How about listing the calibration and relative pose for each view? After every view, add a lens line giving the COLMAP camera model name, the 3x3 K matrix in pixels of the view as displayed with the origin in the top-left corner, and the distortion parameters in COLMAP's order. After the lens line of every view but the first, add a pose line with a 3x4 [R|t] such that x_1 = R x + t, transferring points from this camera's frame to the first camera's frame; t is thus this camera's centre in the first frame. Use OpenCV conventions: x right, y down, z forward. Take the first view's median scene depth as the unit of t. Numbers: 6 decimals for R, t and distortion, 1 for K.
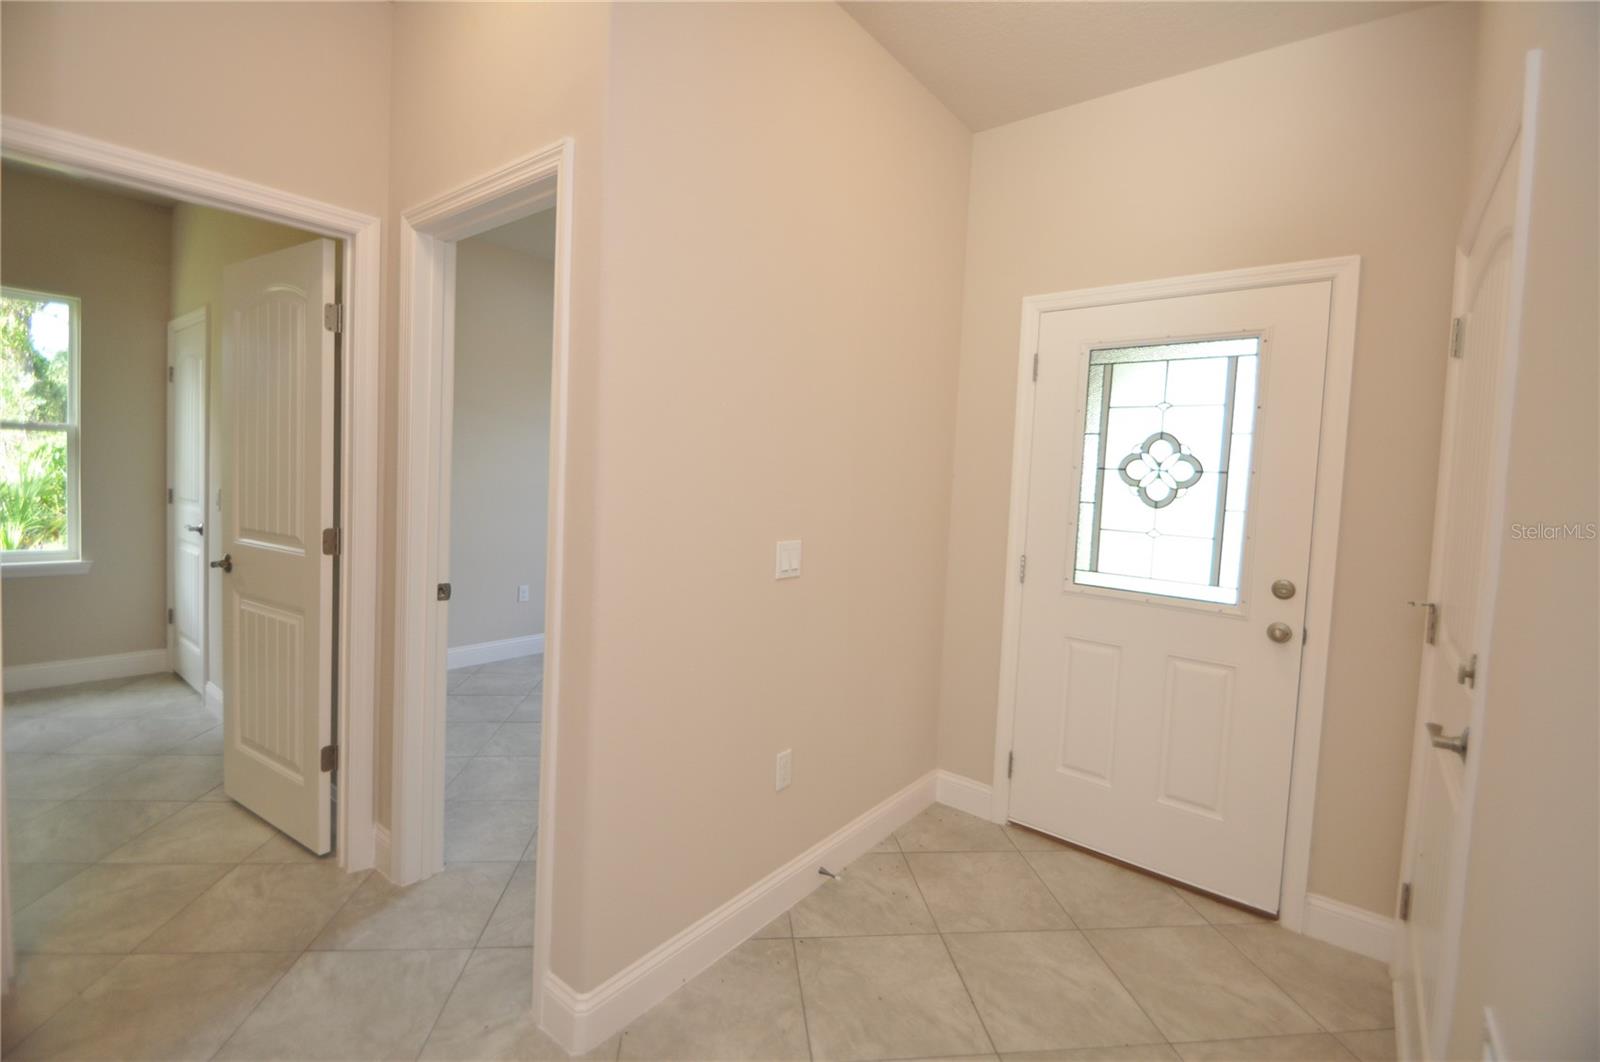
lens RADIAL K [[705.0, 0, 804.4], [0, 705.0, 509.2], [0, 0, 1]] dist [0.011095, -0.012193]
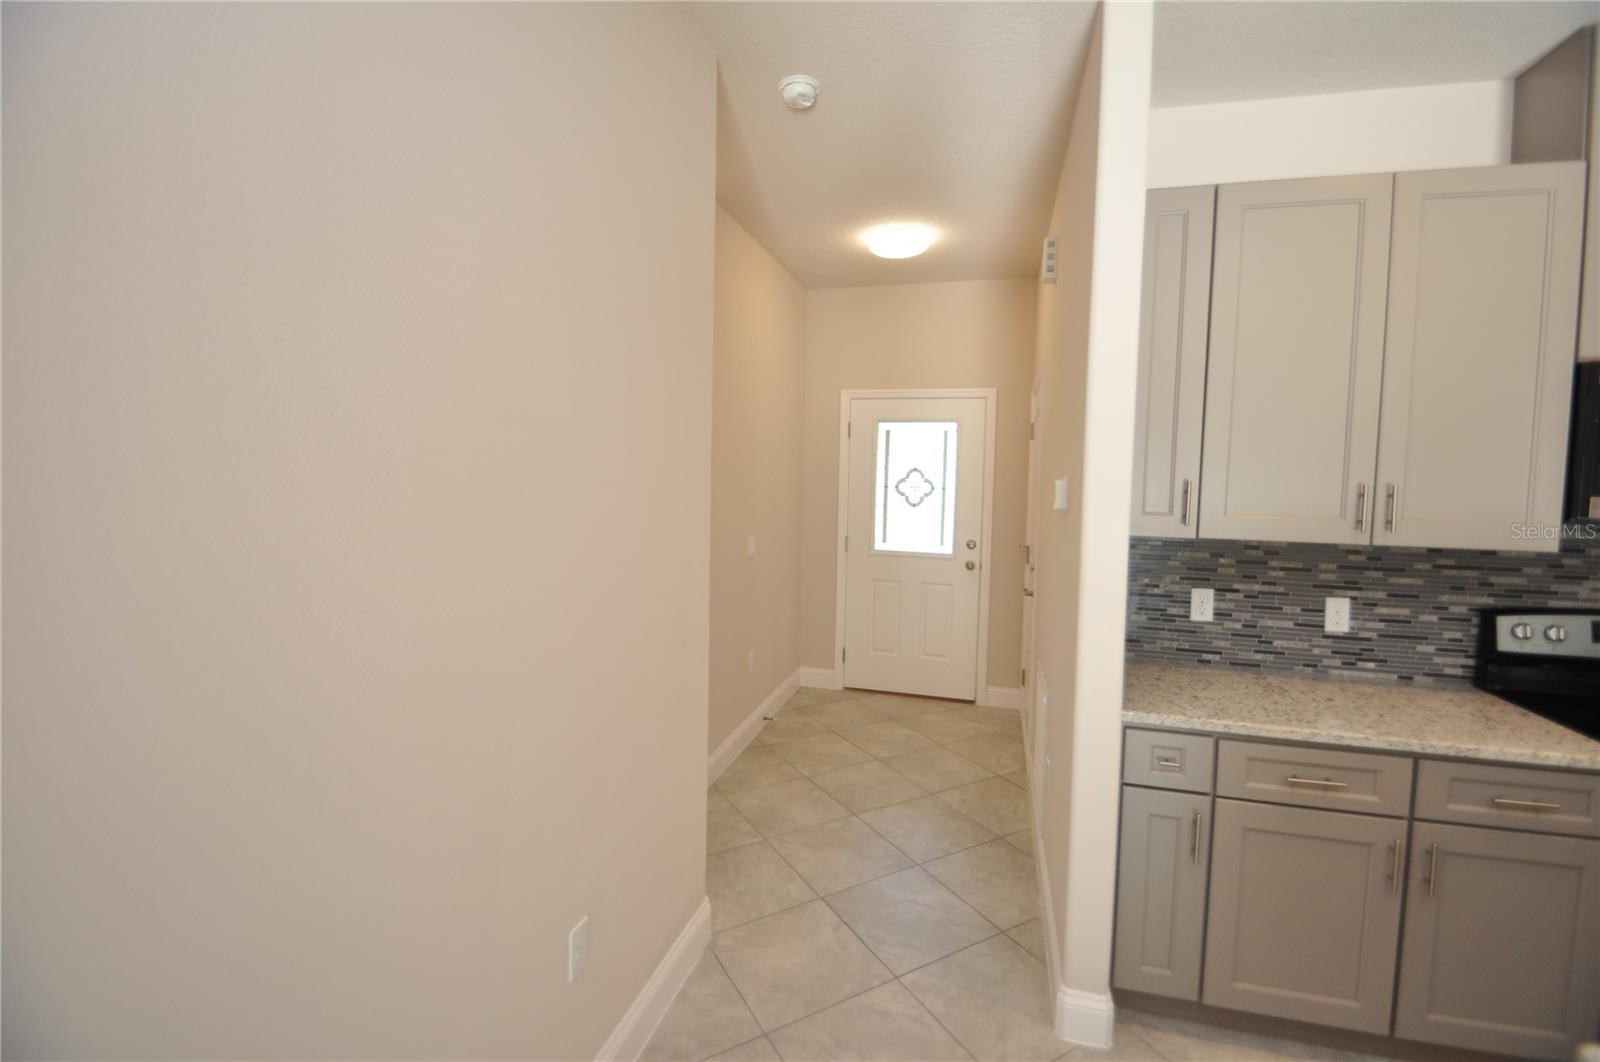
lens RADIAL K [[705.0, 0, 815.3], [0, 705.0, 525.9], [0, 0, 1]] dist [0.011095, -0.012193]
pose [[0.908746, -0.052144, 0.414079, -0.564183], [0.041445, 0.998535, 0.034788, -0.029159], [-0.415286, -0.014452, 0.909576, -0.659911]]
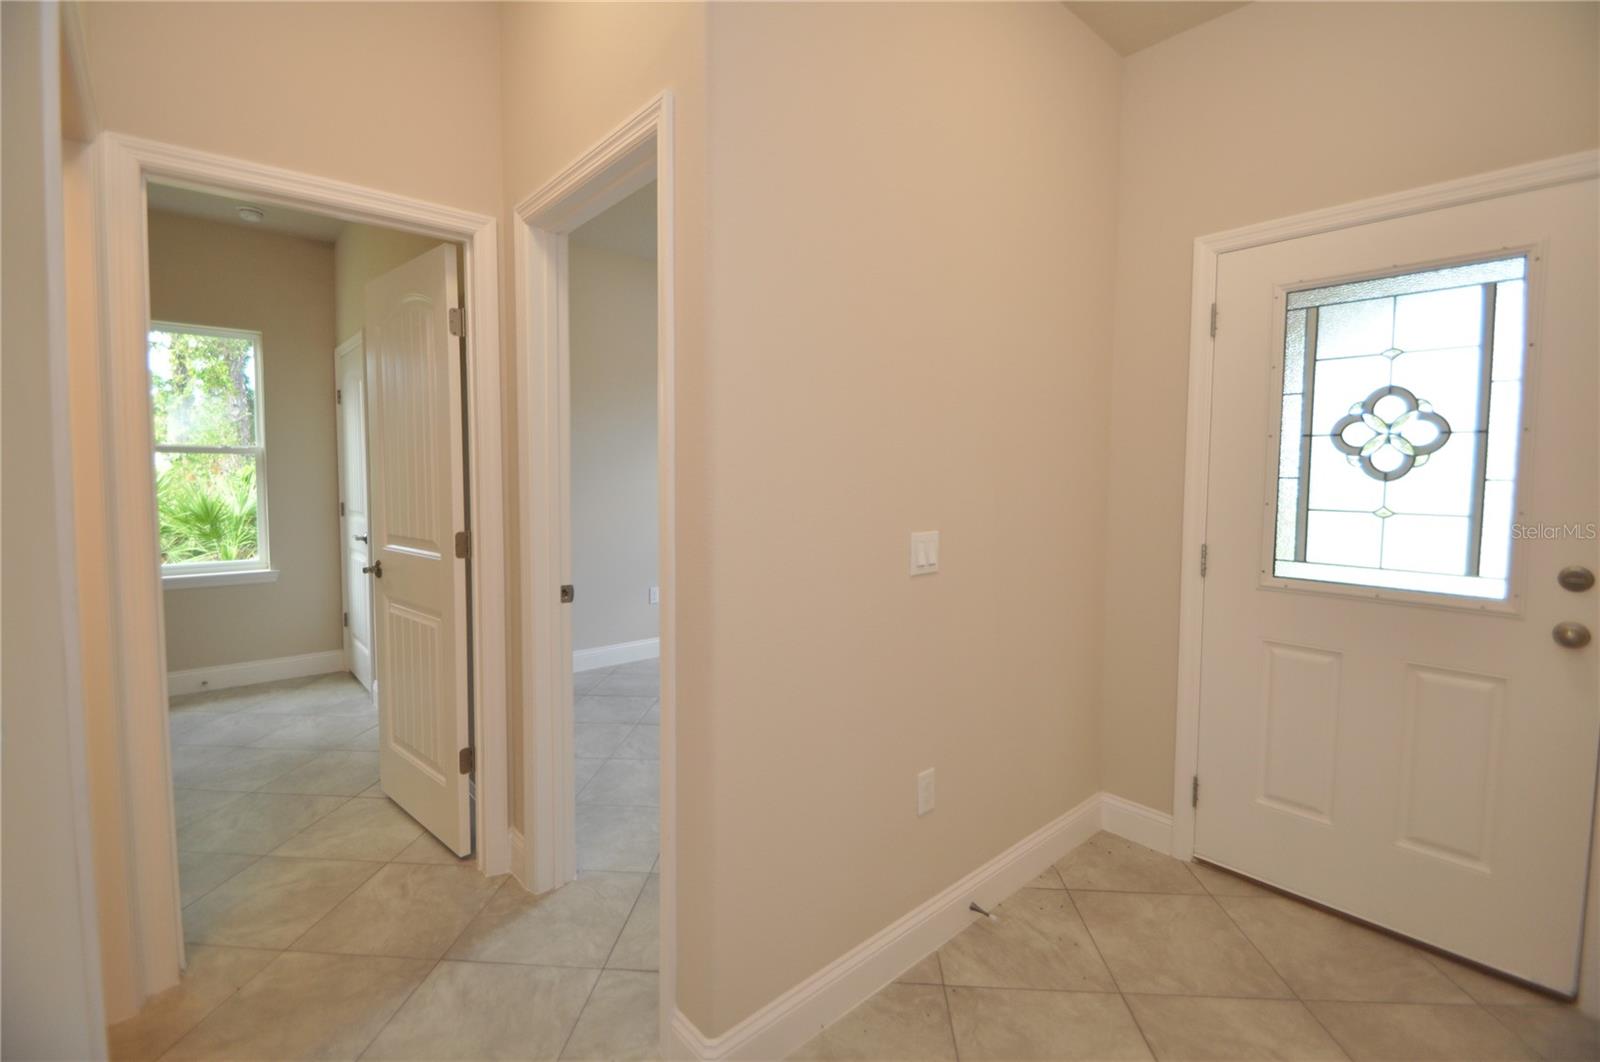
lens RADIAL K [[705.0, 0, 805.0], [0, 705.0, 511.1], [0, 0, 1]] dist [0.011095, -0.012193]
pose [[0.984153, -0.030624, -0.174659, -0.012900], [0.030918, 0.999521, -0.001035, 0.013571], [0.174607, -0.004381, 0.984629, 0.097543]]
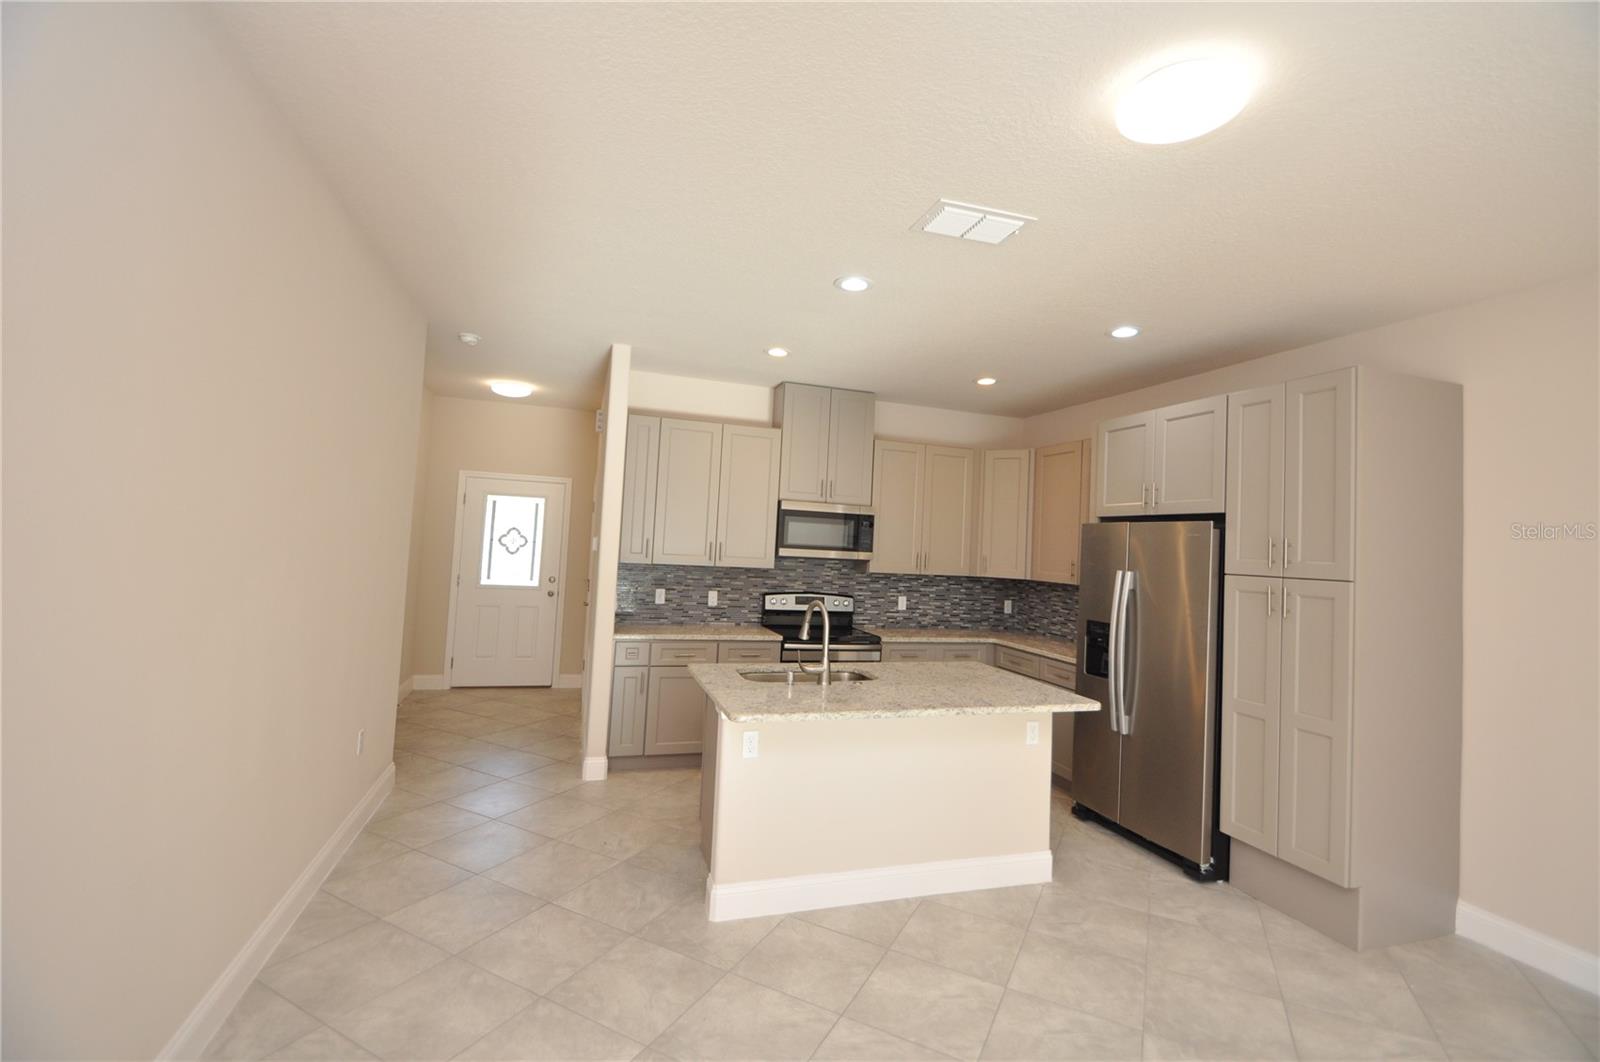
lens RADIAL K [[705.0, 0, 802.5], [0, 705.0, 507.5], [0, 0, 1]] dist [0.011095, -0.012193]
pose [[0.555005, 0.034378, 0.831136, -1.231411], [0.023882, 0.998075, -0.057230, 0.001366], [-0.831504, 0.051612, 0.553116, -1.560508]]
